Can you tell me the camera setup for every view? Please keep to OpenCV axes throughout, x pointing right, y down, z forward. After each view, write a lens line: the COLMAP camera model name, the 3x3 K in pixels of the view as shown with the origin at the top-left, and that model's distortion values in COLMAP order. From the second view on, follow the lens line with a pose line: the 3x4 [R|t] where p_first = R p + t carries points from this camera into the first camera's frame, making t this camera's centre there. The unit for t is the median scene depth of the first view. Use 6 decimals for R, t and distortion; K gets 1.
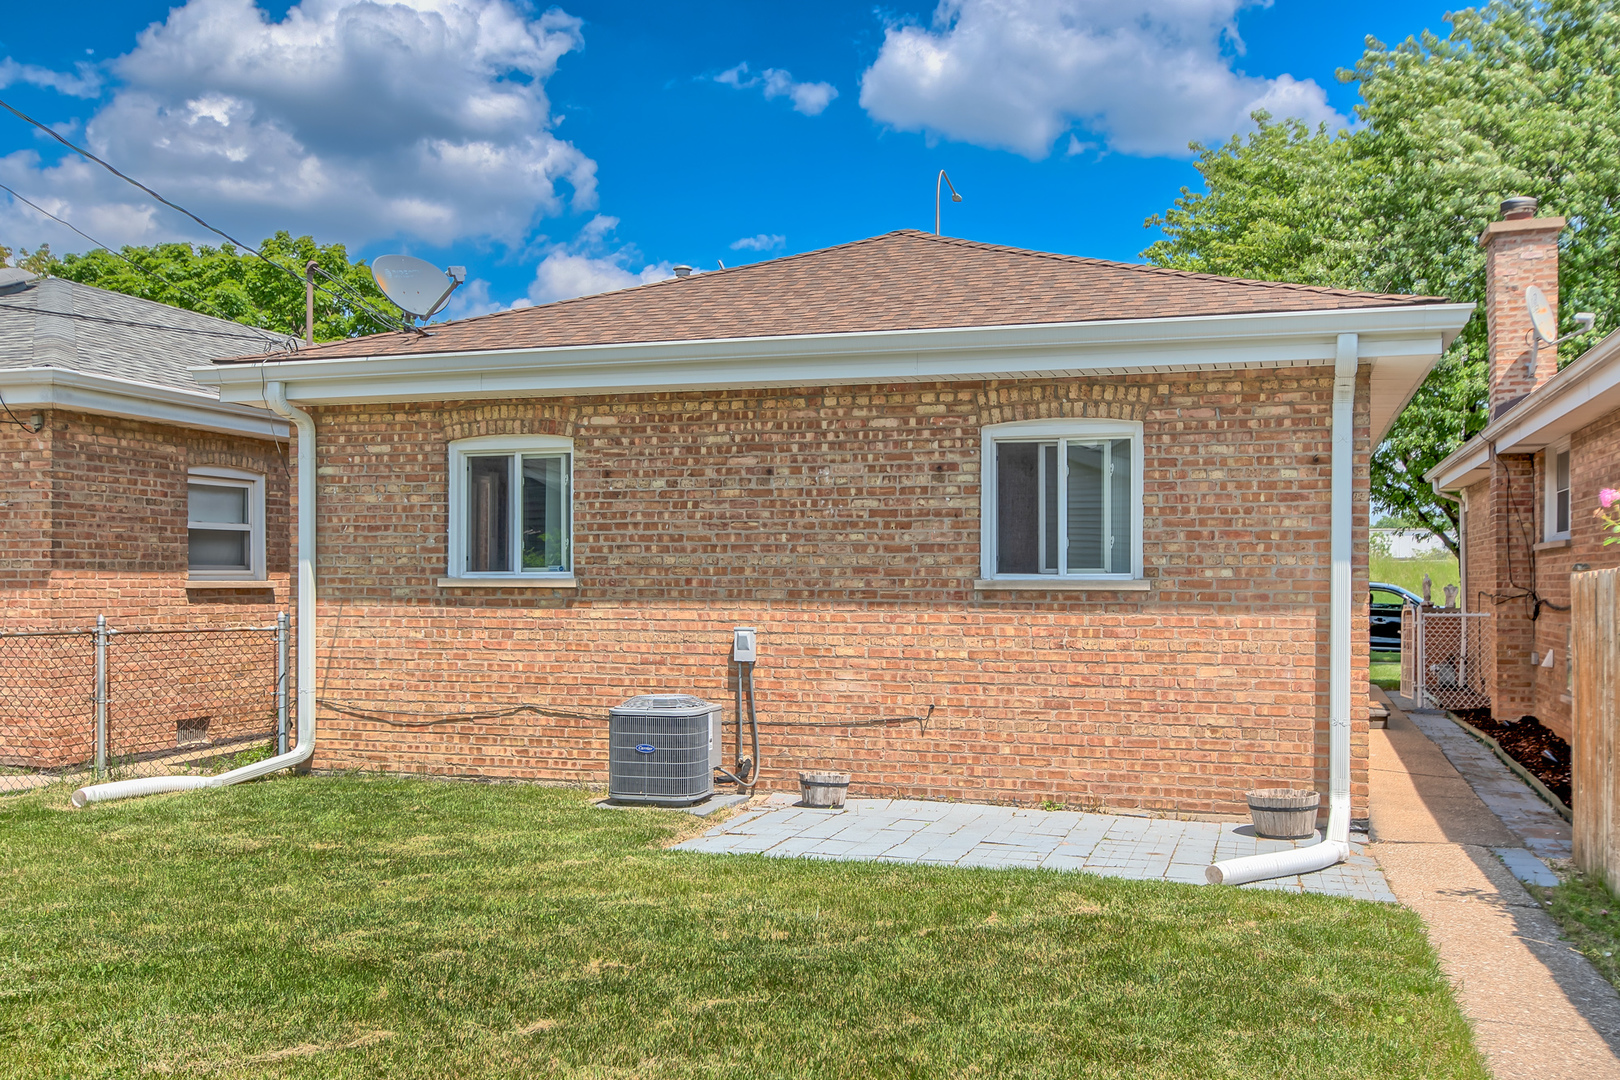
lens RADIAL K [[1409.6, 0, 811.0], [0, 1409.6, 541.8], [0, 0, 1]] dist [-0.007419, -0.006525]
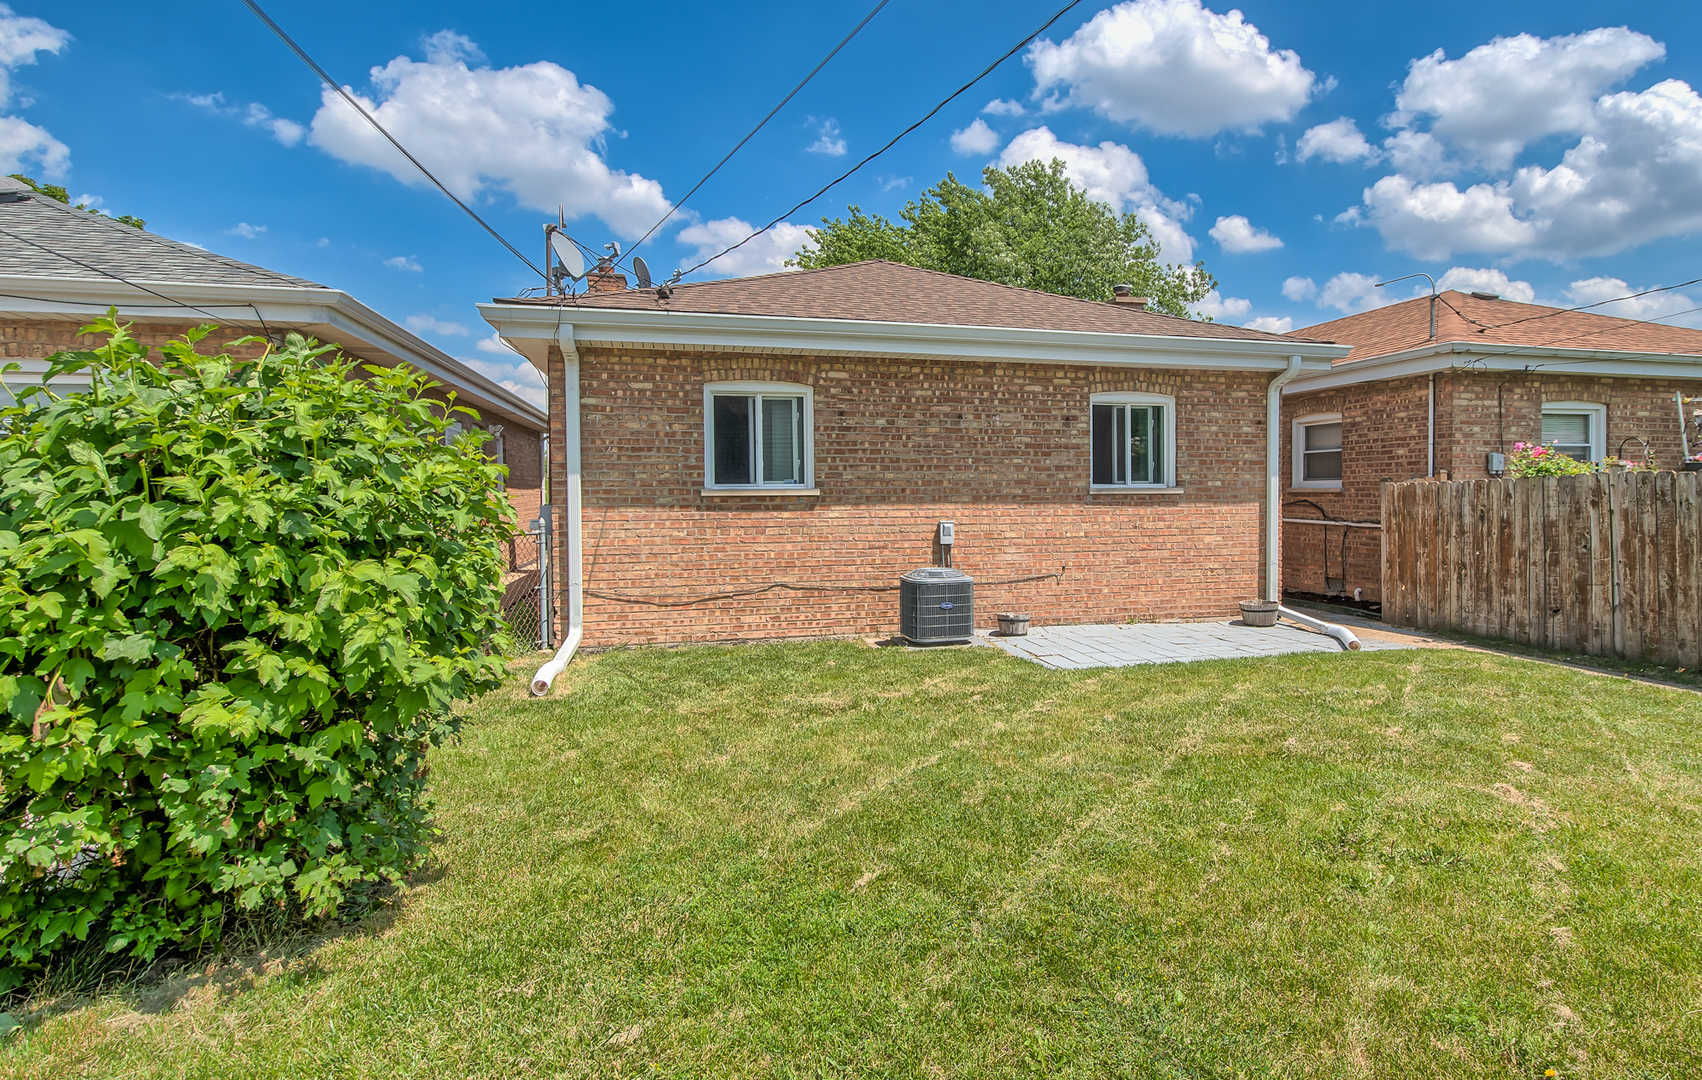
lens RADIAL K [[918.1, 0, 853.6], [0, 918.1, 488.7], [0, 0, 1]] dist [-0.019630, 0.001427]
pose [[0.842372, -0.002373, 0.538891, -0.640735], [-0.006426, 0.999875, 0.014448, 0.013329], [-0.538858, -0.015633, 0.842252, 0.235700]]
